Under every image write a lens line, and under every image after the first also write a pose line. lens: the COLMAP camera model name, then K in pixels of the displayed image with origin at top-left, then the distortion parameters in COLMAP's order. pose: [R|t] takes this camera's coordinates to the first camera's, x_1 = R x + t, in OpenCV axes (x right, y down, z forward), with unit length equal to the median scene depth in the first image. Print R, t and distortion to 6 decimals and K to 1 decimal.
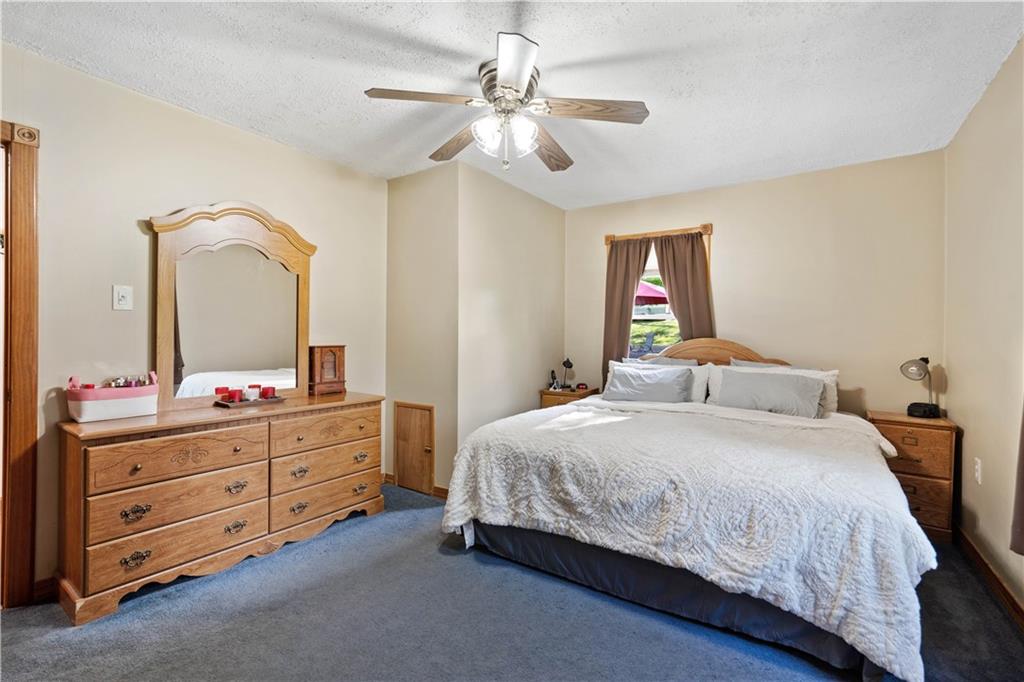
lens RADIAL K [[452.4, 0, 509.3], [0, 452.4, 339.2], [0, 0, 1]] dist [0.011475, 0.001361]
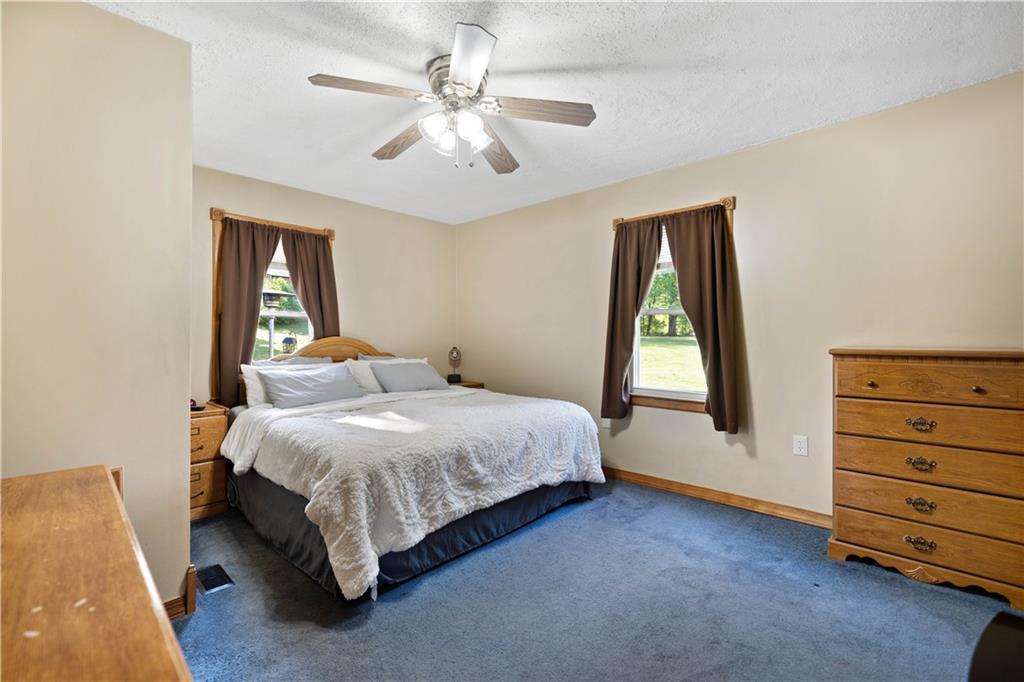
lens RADIAL K [[452.4, 0, 509.6], [0, 452.4, 335.5], [0, 0, 1]] dist [0.011475, 0.001361]
pose [[0.171447, -0.008737, 0.985155, -0.949610], [0.012481, 0.999900, 0.006696, -0.012821], [-0.985114, 0.011148, 0.171539, 0.694074]]
